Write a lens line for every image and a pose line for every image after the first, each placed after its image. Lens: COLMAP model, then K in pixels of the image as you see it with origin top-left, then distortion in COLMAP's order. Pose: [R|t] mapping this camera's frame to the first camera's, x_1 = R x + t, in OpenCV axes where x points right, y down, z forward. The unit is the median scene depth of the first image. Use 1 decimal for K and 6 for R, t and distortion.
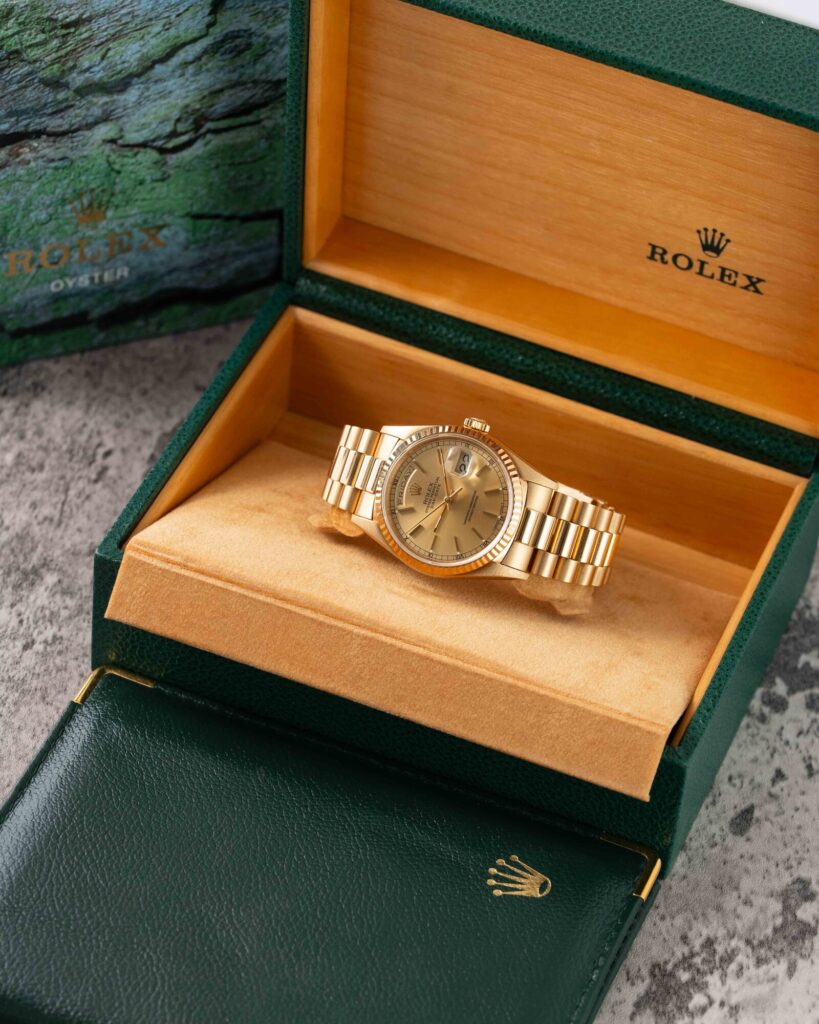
lens RADIAL K [[4592.6, 0, 409.8], [0, 4592.6, 513.8], [0, 0, 1]] dist [-0.016797, 0.000000]
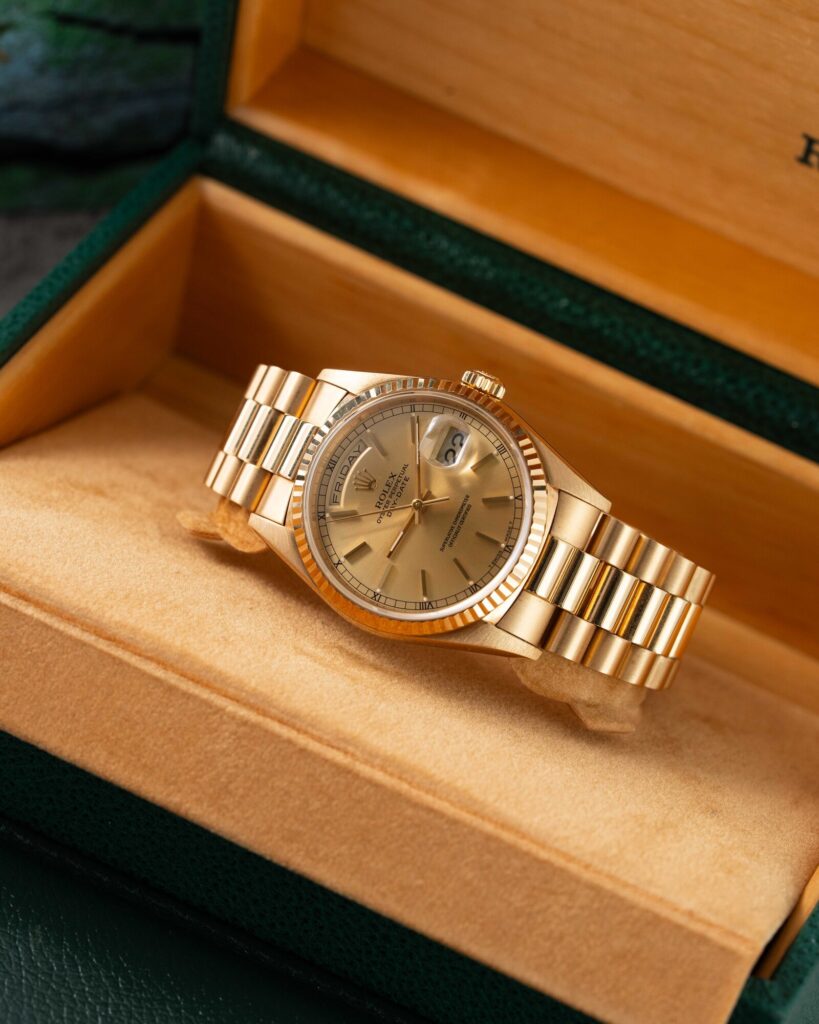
lens RADIAL K [[4592.6, 0, 407.2], [0, 4592.6, 508.5], [0, 0, 1]] dist [-0.016797, 0.000000]
pose [[0.992349, 0.123317, 0.006091, 0.003426], [-0.122929, 0.991420, -0.044438, 0.022864], [-0.011519, 0.043349, 0.998994, 0.418818]]
